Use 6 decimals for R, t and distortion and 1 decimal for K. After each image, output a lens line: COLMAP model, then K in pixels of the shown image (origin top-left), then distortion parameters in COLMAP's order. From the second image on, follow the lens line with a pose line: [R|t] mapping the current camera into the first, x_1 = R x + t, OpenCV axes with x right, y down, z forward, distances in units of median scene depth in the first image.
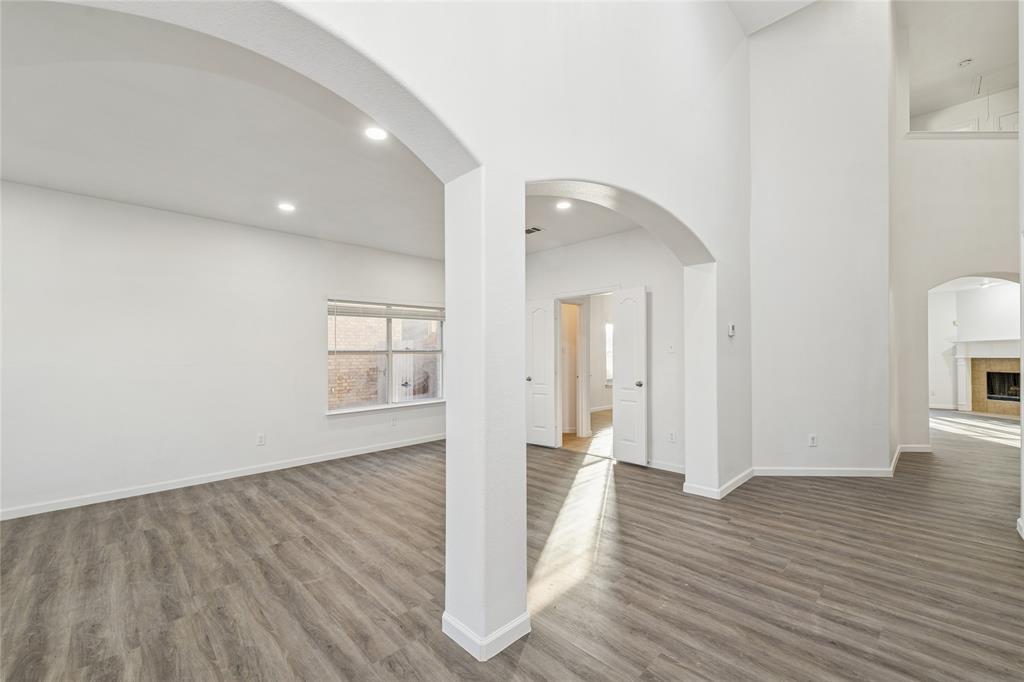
lens RADIAL K [[409.8, 0, 509.5], [0, 409.8, 355.5], [0, 0, 1]] dist [0.006372, -0.002588]
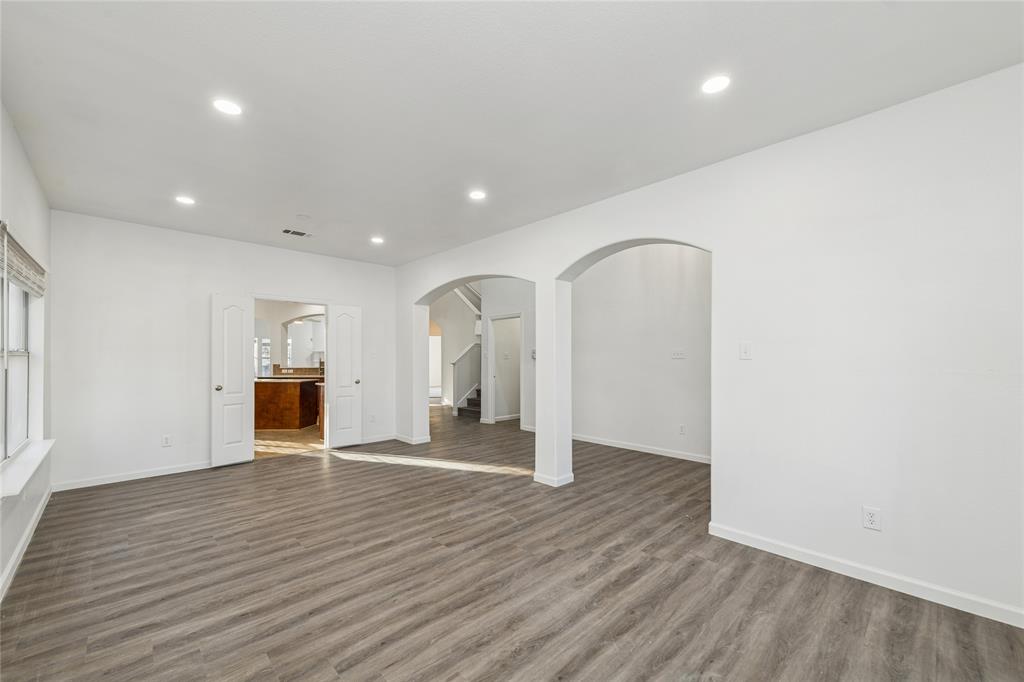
lens RADIAL K [[409.8, 0, 493.8], [0, 409.8, 355.2], [0, 0, 1]] dist [0.006372, -0.002588]
pose [[0.041089, 0.011246, 0.999092, -1.574771], [0.003645, 0.999928, -0.011406, 0.002383], [-0.999149, 0.004111, 0.041045, 0.837725]]
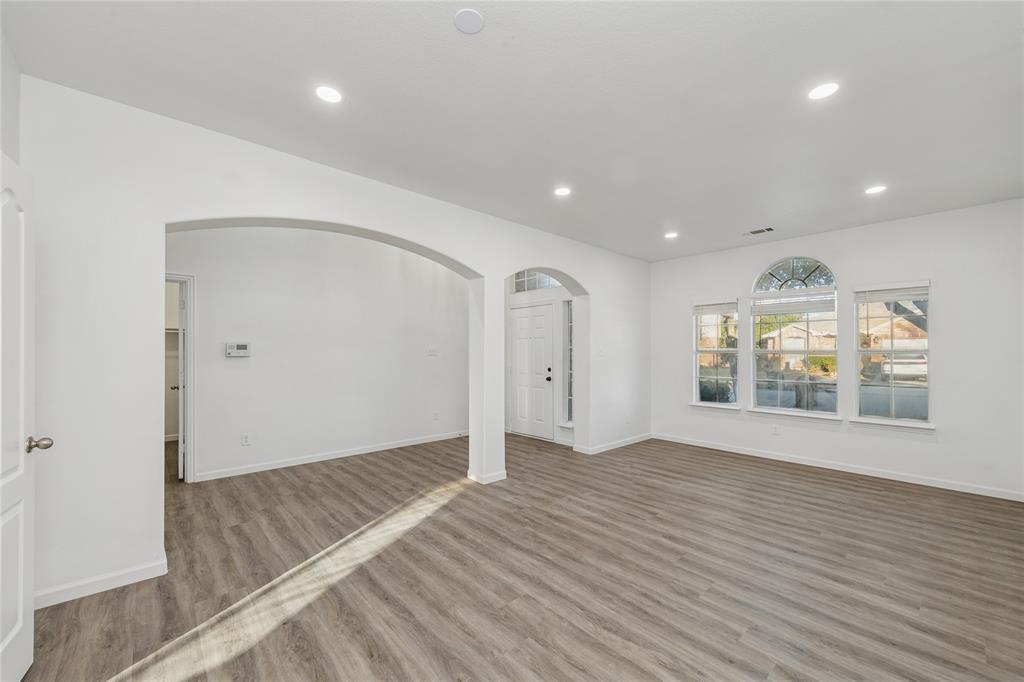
lens RADIAL K [[409.8, 0, 519.6], [0, 409.8, 348.0], [0, 0, 1]] dist [0.006372, -0.002588]
pose [[-0.999629, 0.006898, 0.026361, -0.204447], [0.006709, 0.999951, -0.007246, -0.020379], [-0.026410, -0.007066, -0.999626, 2.209058]]
